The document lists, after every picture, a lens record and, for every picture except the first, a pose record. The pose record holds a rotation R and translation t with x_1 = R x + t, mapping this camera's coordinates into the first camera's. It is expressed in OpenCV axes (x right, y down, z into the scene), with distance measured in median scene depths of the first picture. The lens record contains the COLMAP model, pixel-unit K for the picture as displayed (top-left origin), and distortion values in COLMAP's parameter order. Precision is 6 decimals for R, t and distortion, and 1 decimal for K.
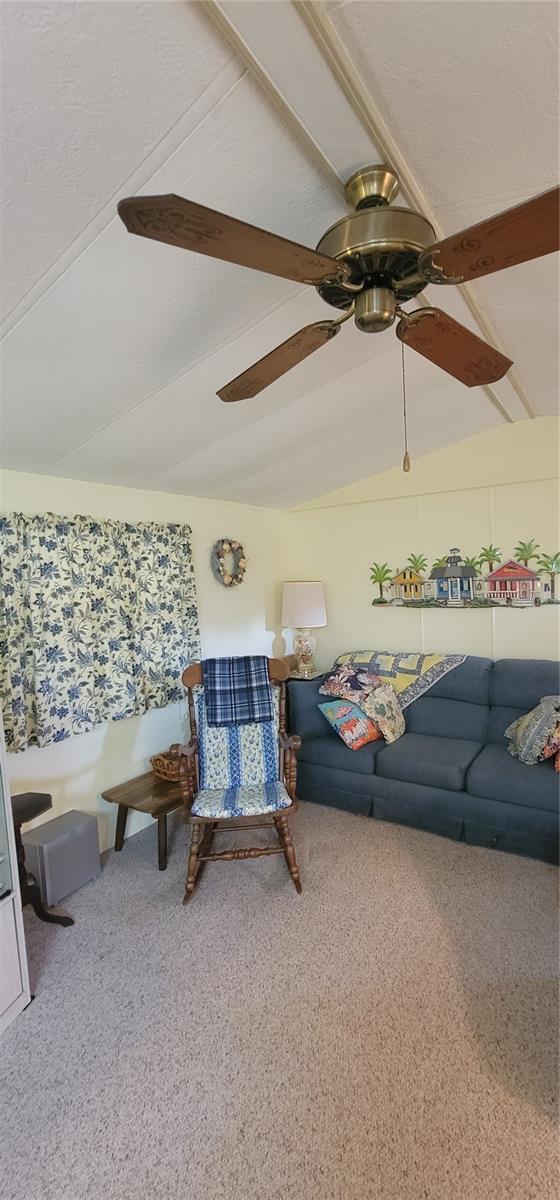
lens RADIAL K [[485.8, 0, 279.7], [0, 485.8, 598.9], [0, 0, 1]] dist [-0.002226, 0.000109]
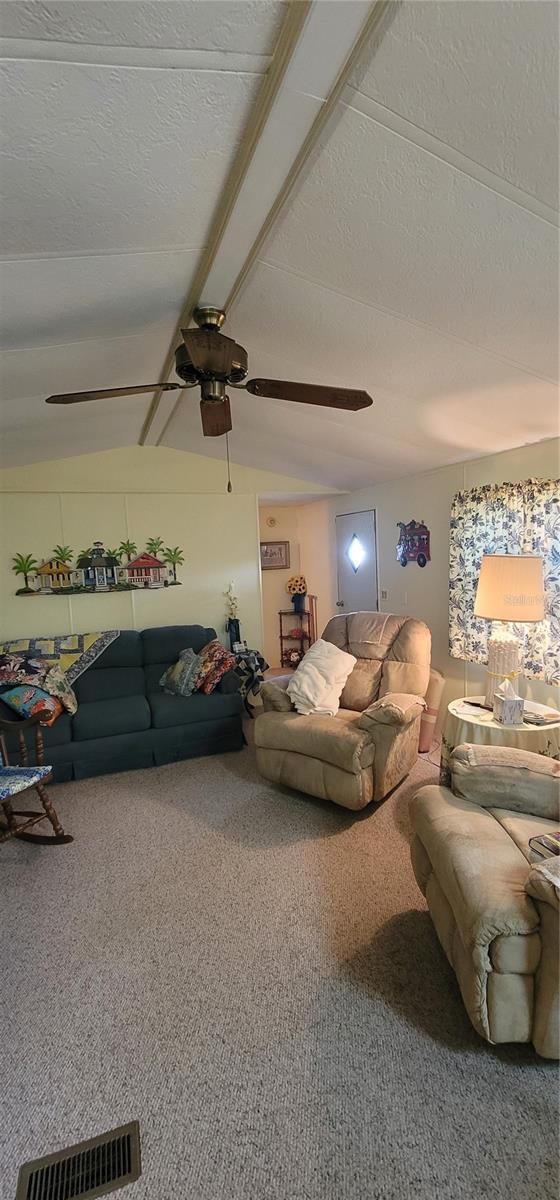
lens RADIAL K [[485.8, 0, 280.2], [0, 485.8, 597.5], [0, 0, 1]] dist [-0.002226, 0.000109]
pose [[0.588694, -0.056232, 0.806398, -0.352596], [0.056513, 0.998000, 0.028336, 0.022802], [-0.806378, 0.028891, 0.590694, -0.046647]]
